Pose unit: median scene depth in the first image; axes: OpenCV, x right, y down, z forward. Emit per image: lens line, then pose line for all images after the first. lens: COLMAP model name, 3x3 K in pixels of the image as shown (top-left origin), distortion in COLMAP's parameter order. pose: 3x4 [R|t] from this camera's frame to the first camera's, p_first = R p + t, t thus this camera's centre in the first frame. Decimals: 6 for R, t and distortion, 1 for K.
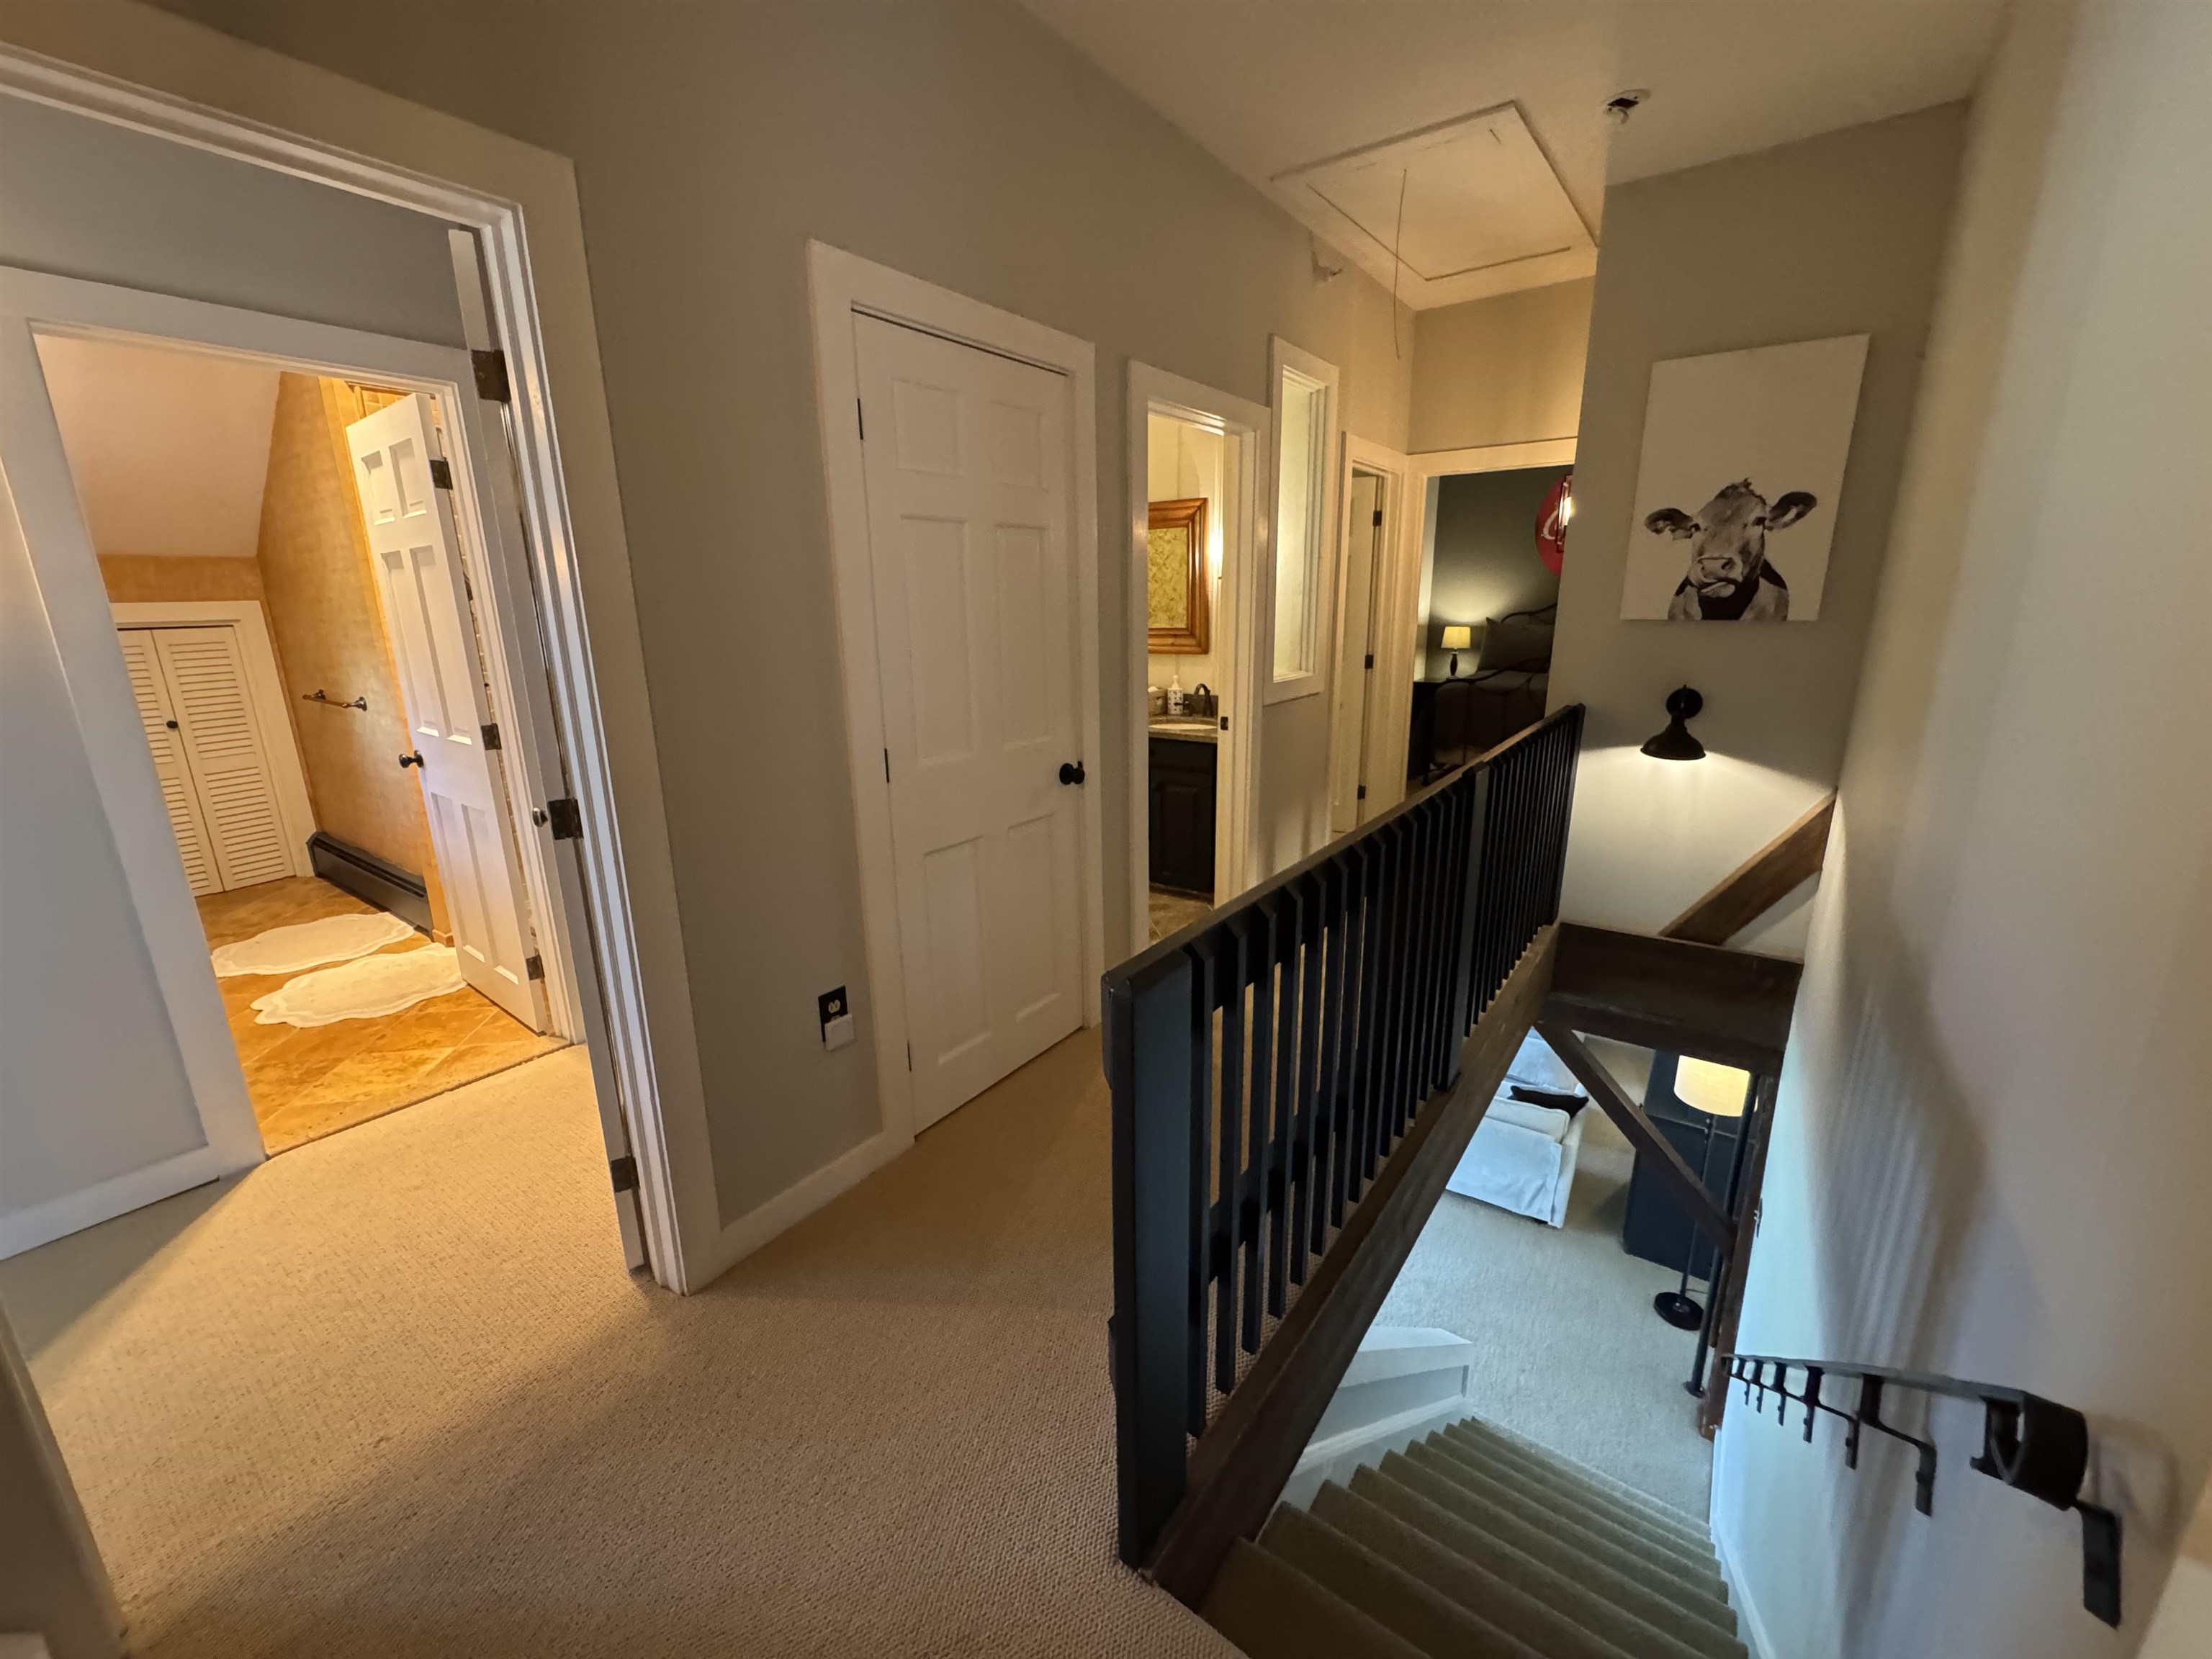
lens RADIAL K [[884.9, 0, 1106.1], [0, 884.9, 825.0], [0, 0, 1]] dist [-0.003563, 0.000577]
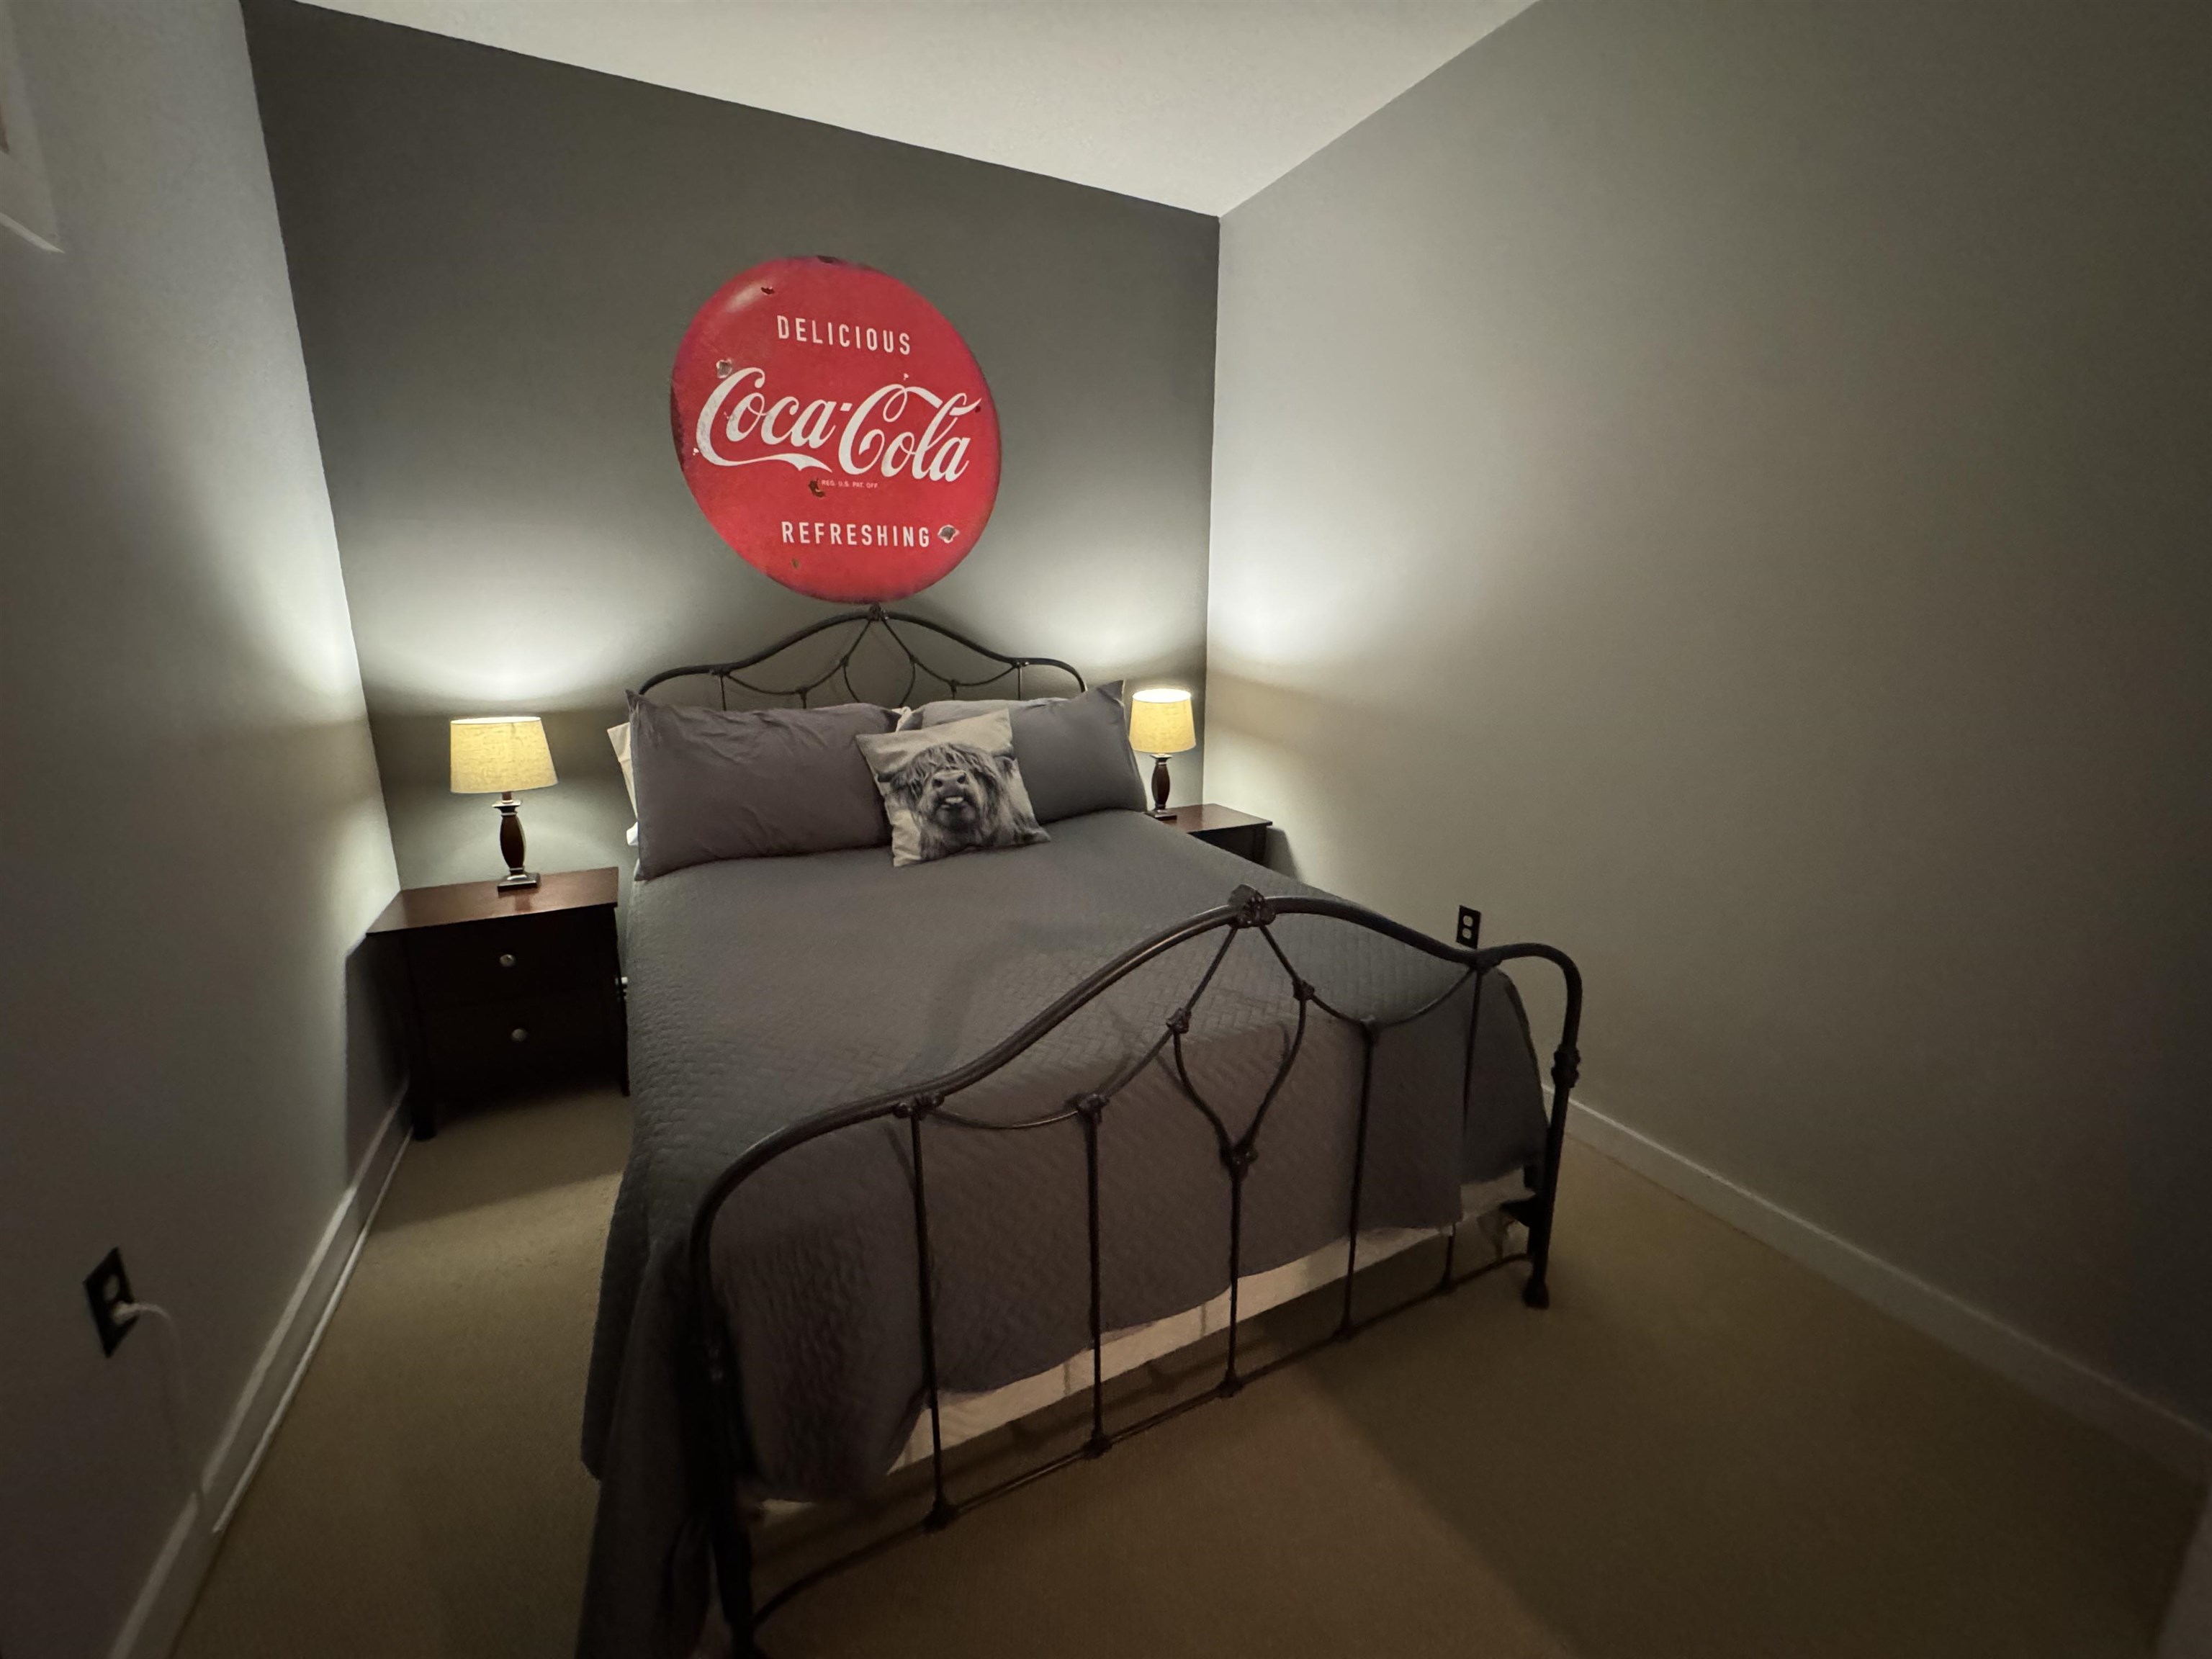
lens RADIAL K [[884.9, 0, 1111.0], [0, 884.9, 818.4], [0, 0, 1]] dist [-0.003563, 0.000577]
pose [[0.448142, -0.187555, 0.874066, 0.541322], [0.213724, 0.971869, 0.098963, -0.431136], [-0.868039, 0.142459, 0.475620, 1.661424]]
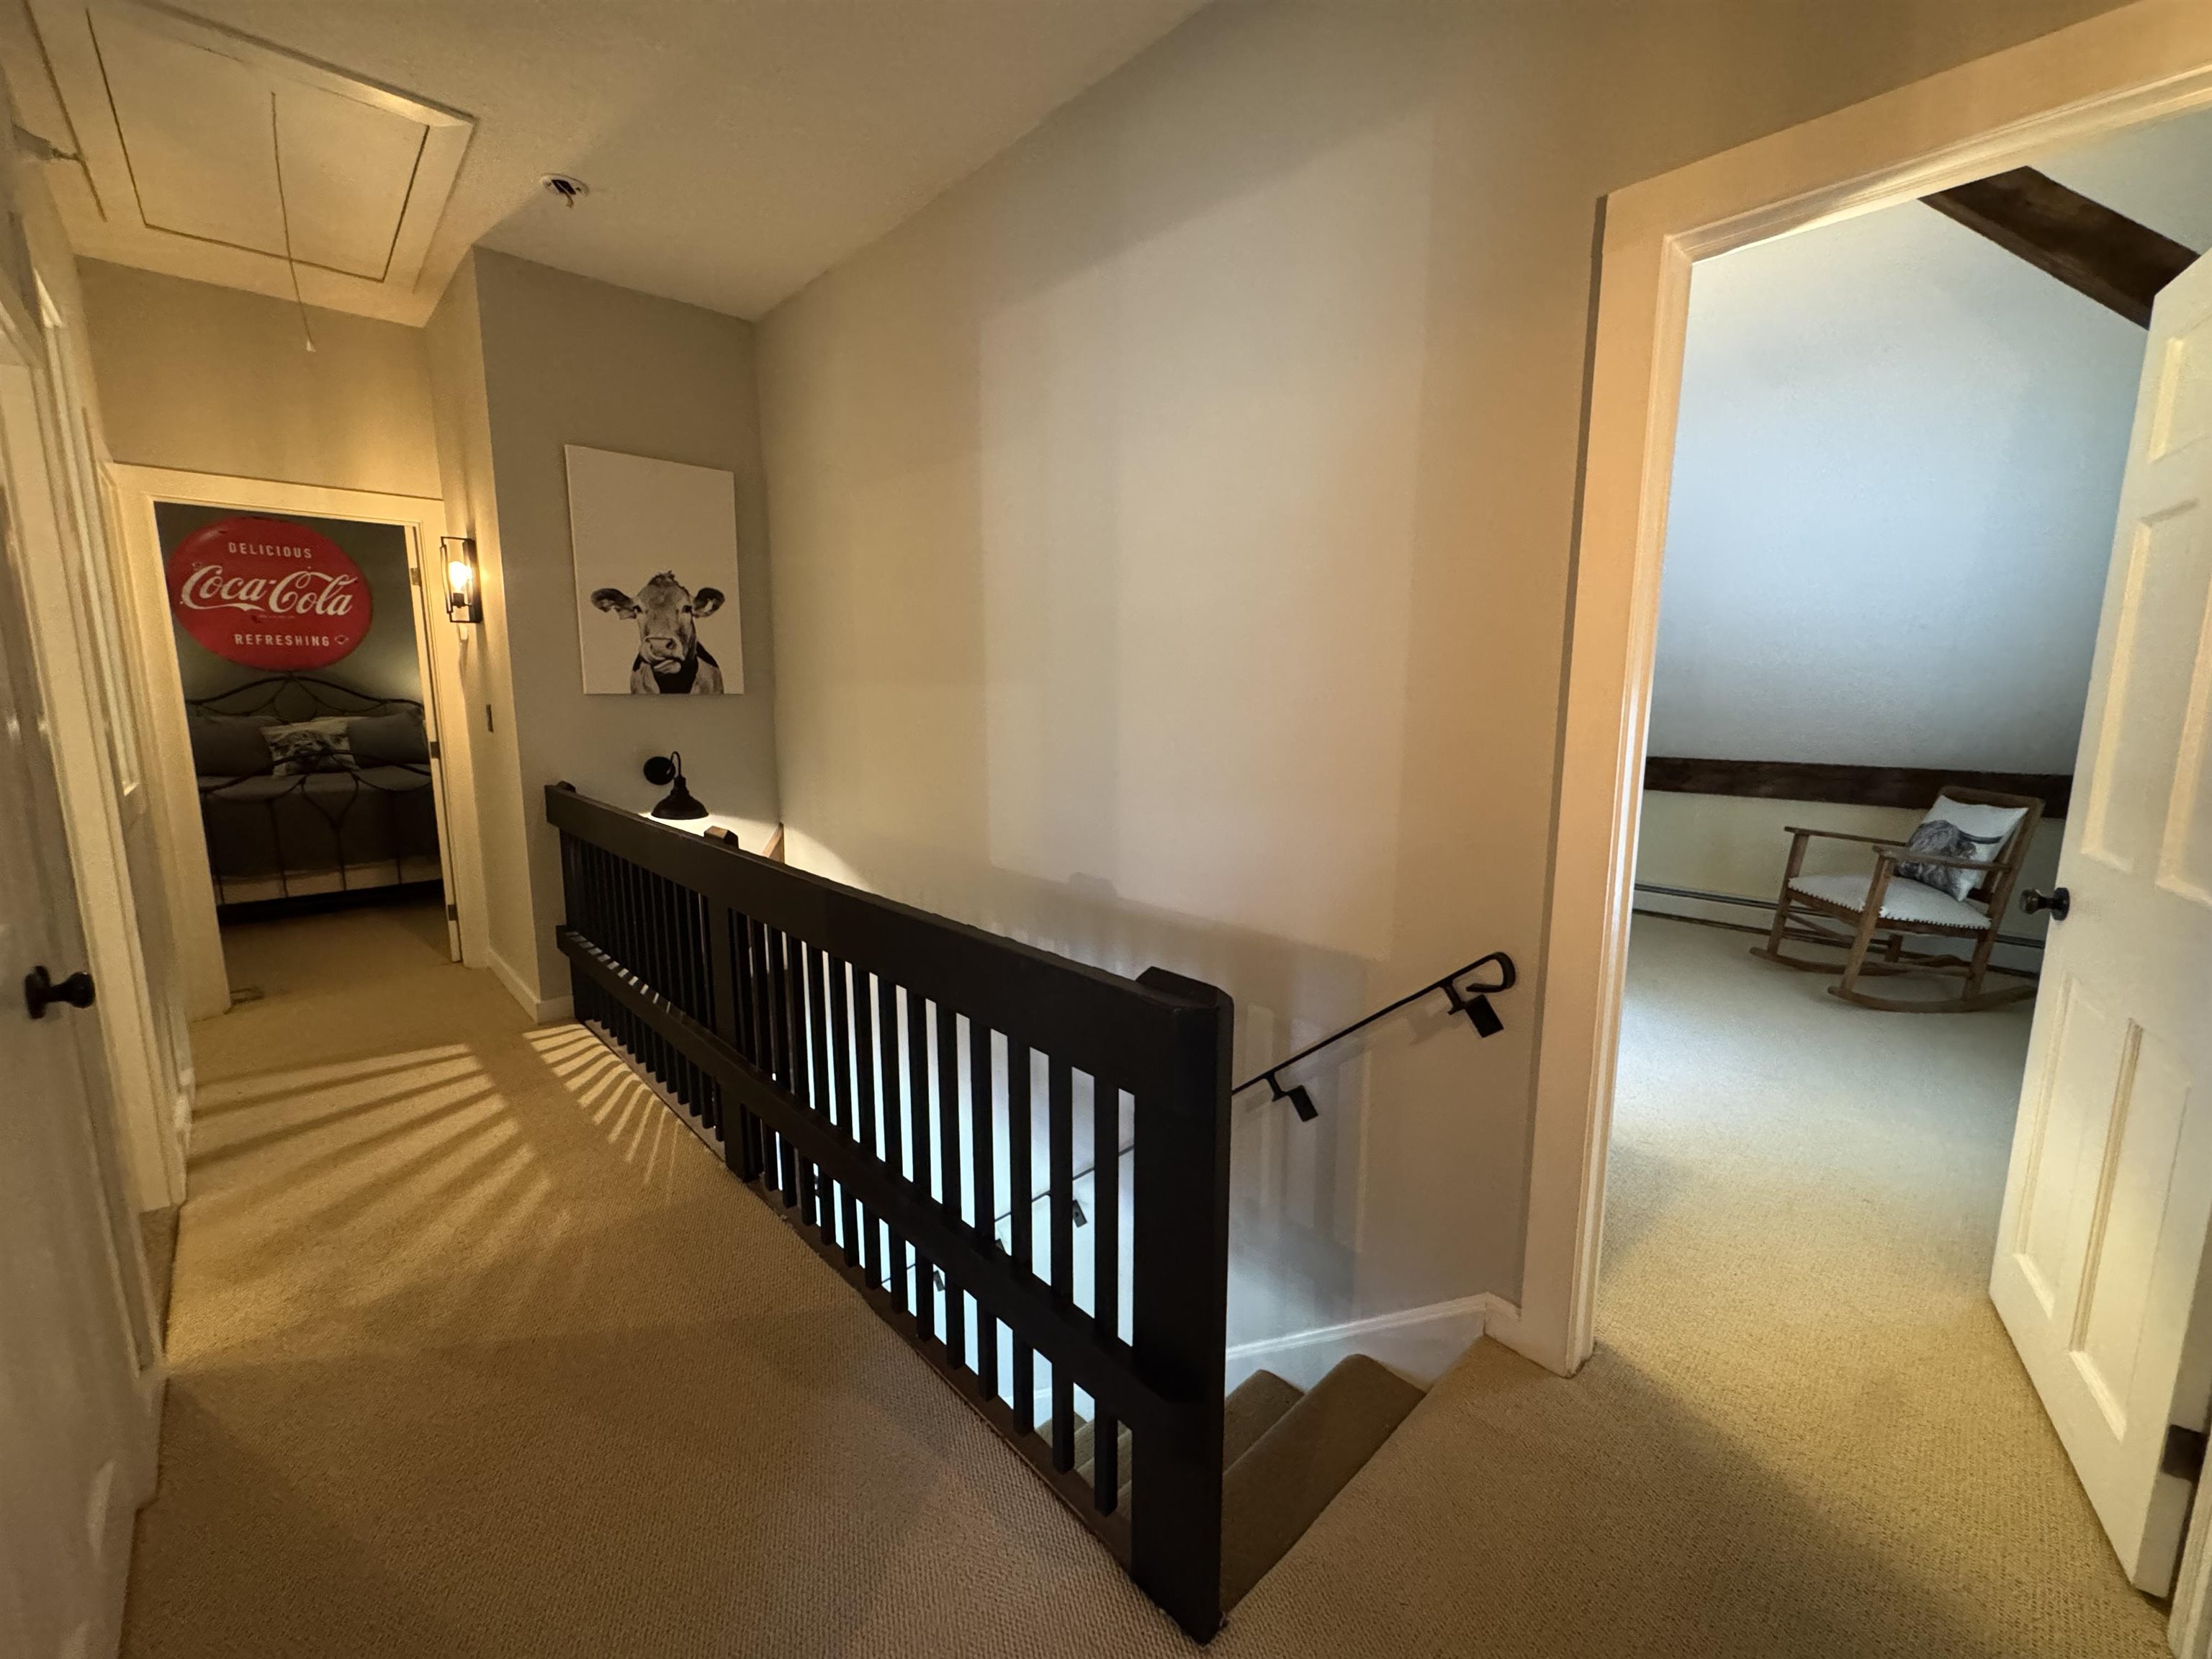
lens RADIAL K [[884.9, 0, 1101.1], [0, 884.9, 818.8], [0, 0, 1]] dist [-0.003563, 0.000577]
pose [[0.174481, -0.130725, 0.975944, -0.318375], [0.242670, 0.966285, 0.086046, -0.046812], [-0.954289, 0.221819, 0.200321, 0.307267]]
